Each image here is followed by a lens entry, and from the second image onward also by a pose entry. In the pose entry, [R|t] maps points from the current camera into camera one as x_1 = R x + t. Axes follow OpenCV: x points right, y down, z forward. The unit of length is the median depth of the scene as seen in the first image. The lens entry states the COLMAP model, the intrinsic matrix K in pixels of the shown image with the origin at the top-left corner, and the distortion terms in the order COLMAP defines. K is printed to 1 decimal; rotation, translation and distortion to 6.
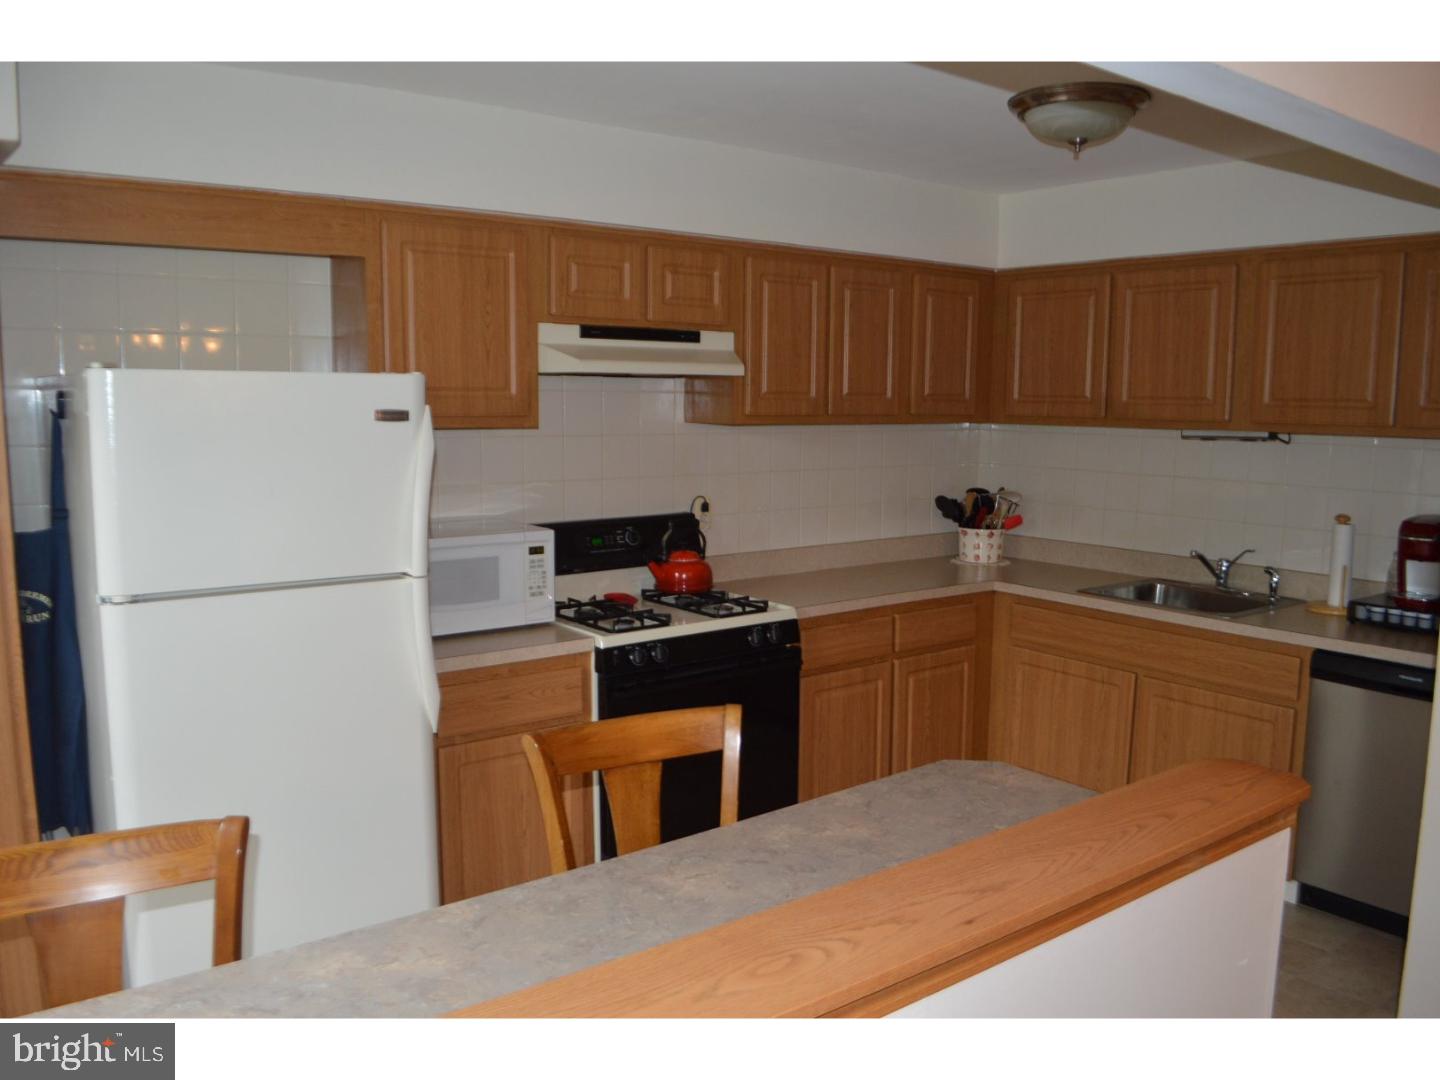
lens RADIAL K [[1161.6, 0, 720.0], [0, 1161.6, 540.0], [0, 0, 1]] dist [-0.072374, -0.003672]
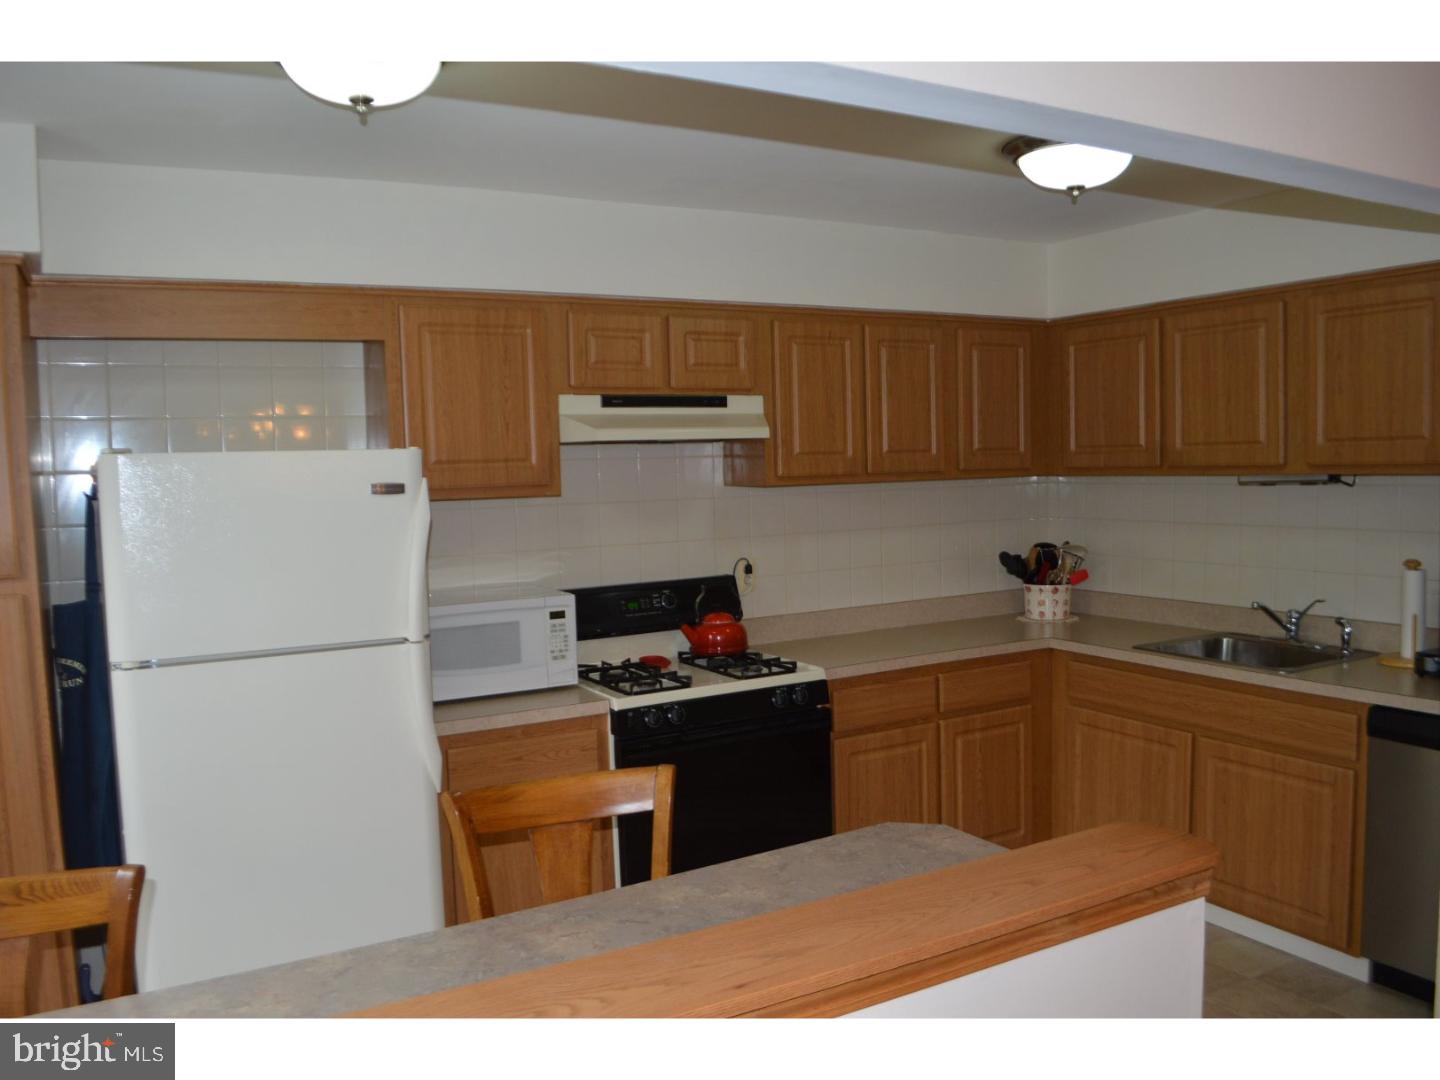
lens RADIAL K [[1158.0, 0, 720.0], [0, 1158.0, 540.0], [0, 0, 1]] dist [-0.073211, -0.001948]
pose [[0.989327, -0.026838, -0.143220, 0.118539], [0.018920, 0.998231, -0.056362, 0.002828], [0.144479, 0.053051, 0.988085, 0.005197]]
